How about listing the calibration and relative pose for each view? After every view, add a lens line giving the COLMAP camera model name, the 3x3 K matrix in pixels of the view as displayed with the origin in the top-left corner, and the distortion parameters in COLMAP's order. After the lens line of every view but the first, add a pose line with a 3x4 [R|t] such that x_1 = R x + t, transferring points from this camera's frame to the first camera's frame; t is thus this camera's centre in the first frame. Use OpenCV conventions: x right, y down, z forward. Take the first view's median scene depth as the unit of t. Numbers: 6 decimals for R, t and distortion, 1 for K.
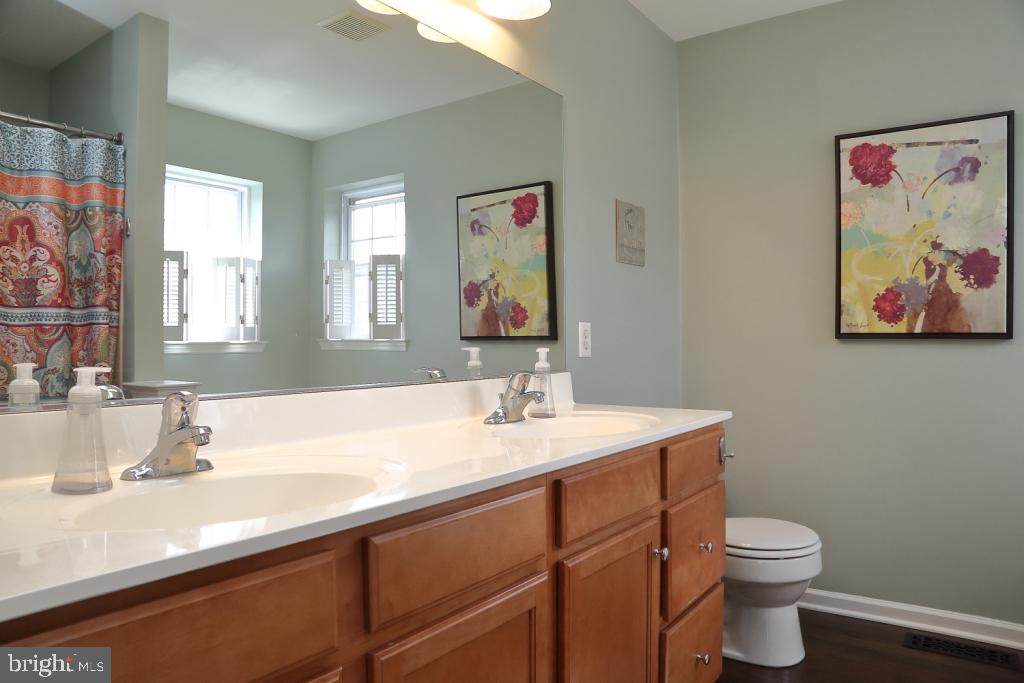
lens RADIAL K [[706.2, 0, 513.7], [0, 706.2, 344.0], [0, 0, 1]] dist [-0.110146, 0.055964]
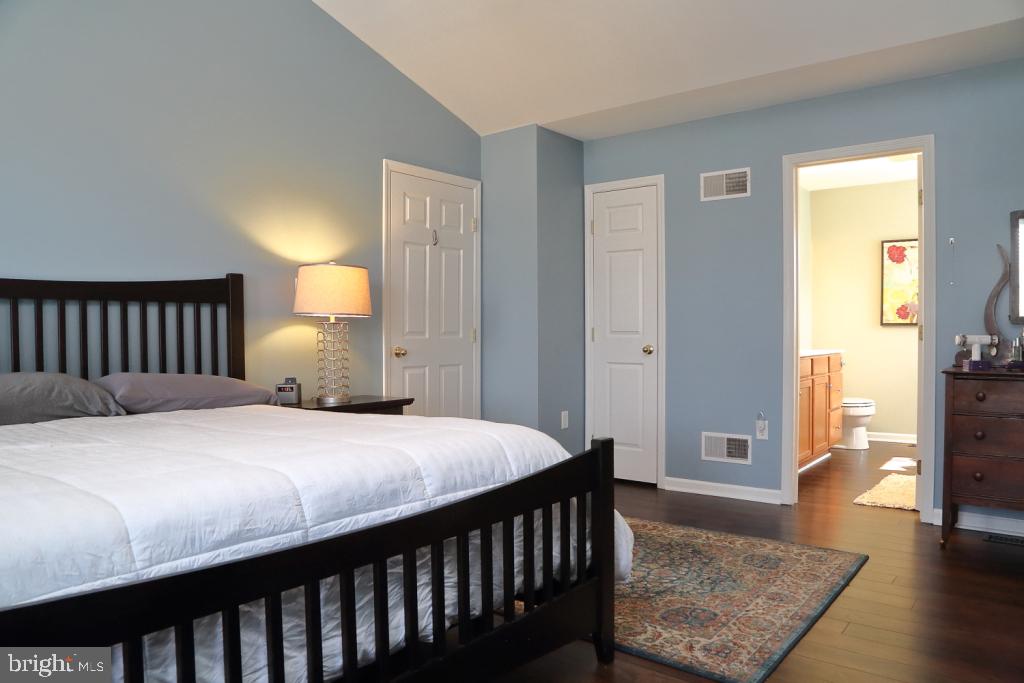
lens RADIAL K [[706.2, 0, 513.1], [0, 706.2, 340.6], [0, 0, 1]] dist [-0.110146, 0.055964]
pose [[0.998421, 0.001289, -0.056152, -0.700497], [-0.000621, 0.999929, 0.011898, 0.017736], [0.056163, -0.011845, 0.998351, -1.510694]]
